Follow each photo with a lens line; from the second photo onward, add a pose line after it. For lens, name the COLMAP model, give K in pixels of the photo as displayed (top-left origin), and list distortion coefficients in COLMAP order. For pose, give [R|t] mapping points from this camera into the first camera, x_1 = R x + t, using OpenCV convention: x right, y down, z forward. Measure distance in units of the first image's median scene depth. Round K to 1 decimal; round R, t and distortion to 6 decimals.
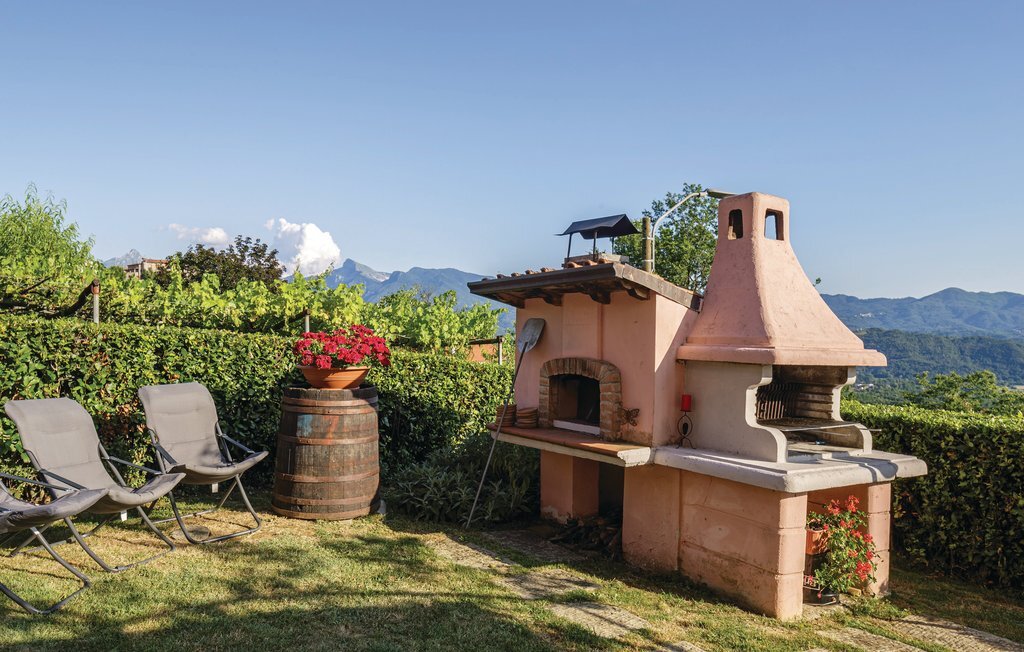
lens RADIAL K [[733.7, 0, 512.0], [0, 733.7, 326.0], [0, 0, 1]] dist [0.003464, 0.001724]
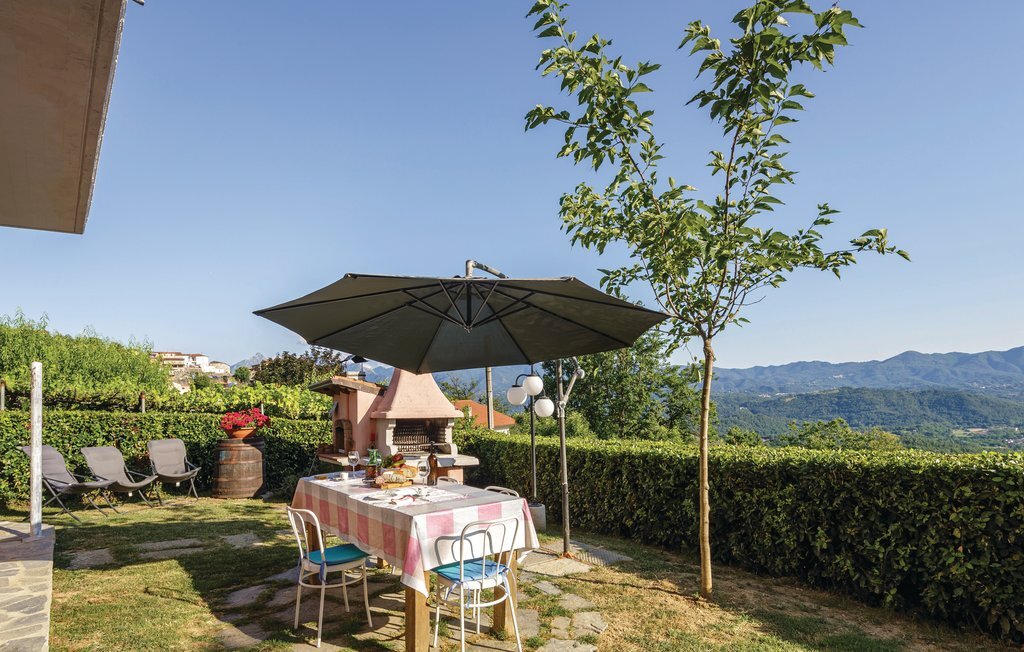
lens RADIAL K [[563.4, 0, 512.1], [0, 563.4, 364.7], [0, 0, 1]] dist [0.013850, 0.000044]
pose [[0.997876, -0.046526, -0.045594, 0.656738], [0.043631, 0.997088, -0.062542, 0.007412], [0.048371, 0.060420, 0.997000, -0.647091]]
